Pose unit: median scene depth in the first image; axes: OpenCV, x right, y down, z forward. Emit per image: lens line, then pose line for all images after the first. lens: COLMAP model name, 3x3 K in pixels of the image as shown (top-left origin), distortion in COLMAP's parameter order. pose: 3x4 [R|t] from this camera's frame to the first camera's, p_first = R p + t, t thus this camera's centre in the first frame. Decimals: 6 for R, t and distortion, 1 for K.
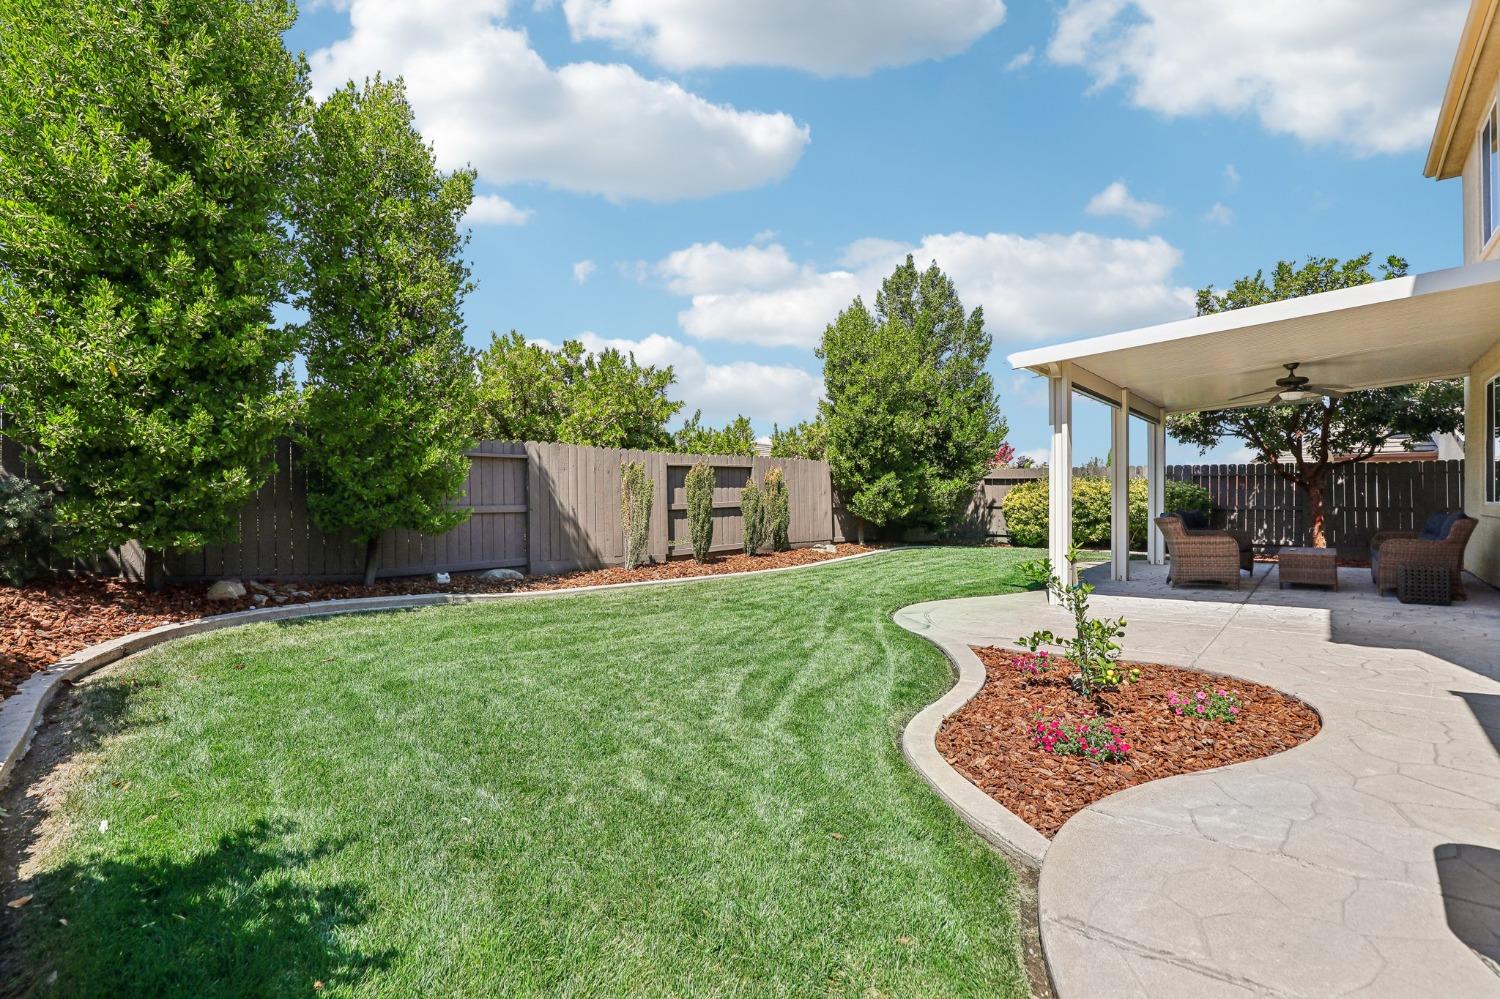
lens RADIAL K [[694.2, 0, 747.8], [0, 694.2, 491.3], [0, 0, 1]] dist [-0.027827, 0.001726]
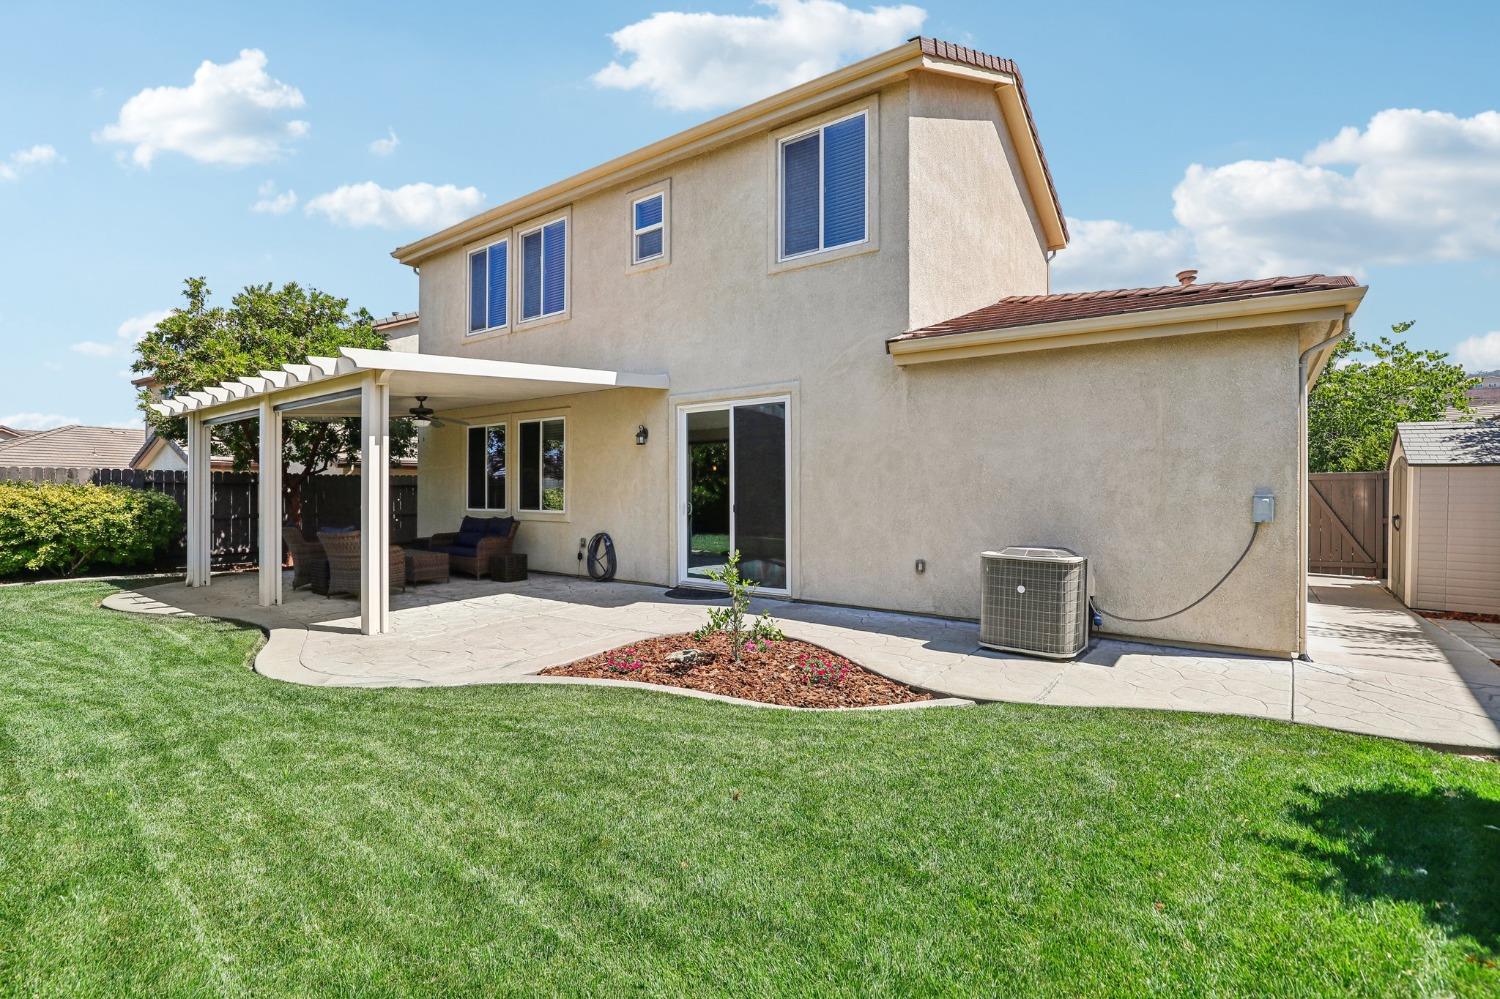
lens RADIAL K [[694.2, 0, 747.8], [0, 694.2, 491.3], [0, 0, 1]] dist [-0.027827, 0.001726]
pose [[-0.079203, 0.001542, 0.996857, -0.442131], [-0.004562, 0.999988, -0.001909, -0.021363], [-0.996848, -0.004699, -0.079195, 0.520036]]
